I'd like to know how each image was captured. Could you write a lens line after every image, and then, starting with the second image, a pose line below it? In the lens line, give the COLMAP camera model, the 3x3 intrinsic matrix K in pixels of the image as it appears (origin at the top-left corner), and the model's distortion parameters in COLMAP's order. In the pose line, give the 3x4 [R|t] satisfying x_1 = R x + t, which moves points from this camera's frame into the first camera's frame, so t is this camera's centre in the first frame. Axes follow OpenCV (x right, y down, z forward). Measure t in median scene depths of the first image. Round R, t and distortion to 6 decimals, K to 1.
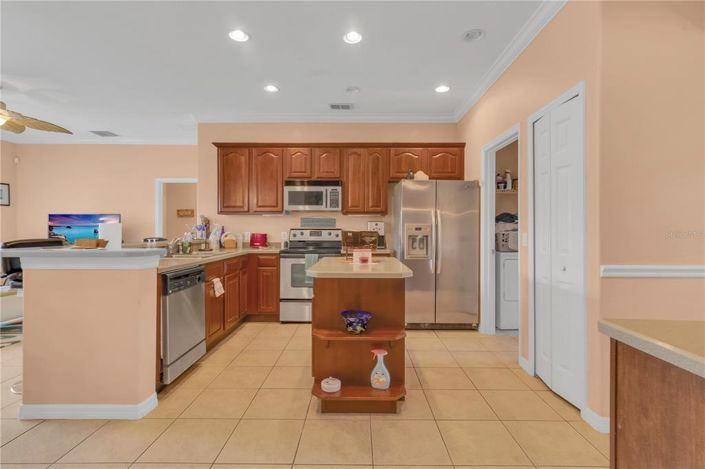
lens RADIAL K [[335.6, 0, 355.4], [0, 335.6, 235.1], [0, 0, 1]] dist [0.003956, 0.000382]
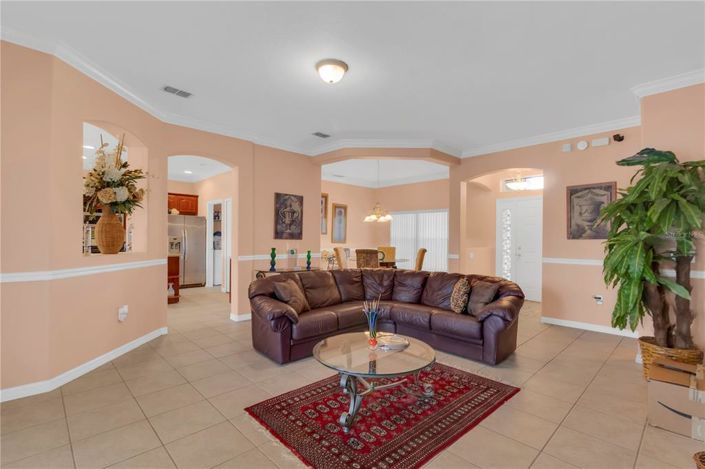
lens RADIAL K [[335.6, 0, 355.4], [0, 335.6, 235.1], [0, 0, 1]] dist [0.003956, 0.000382]
pose [[0.705877, 0.010281, 0.708260, -0.474484], [0.002635, 0.999850, -0.017140, -0.004027], [-0.708329, 0.013965, 0.705744, -1.186626]]
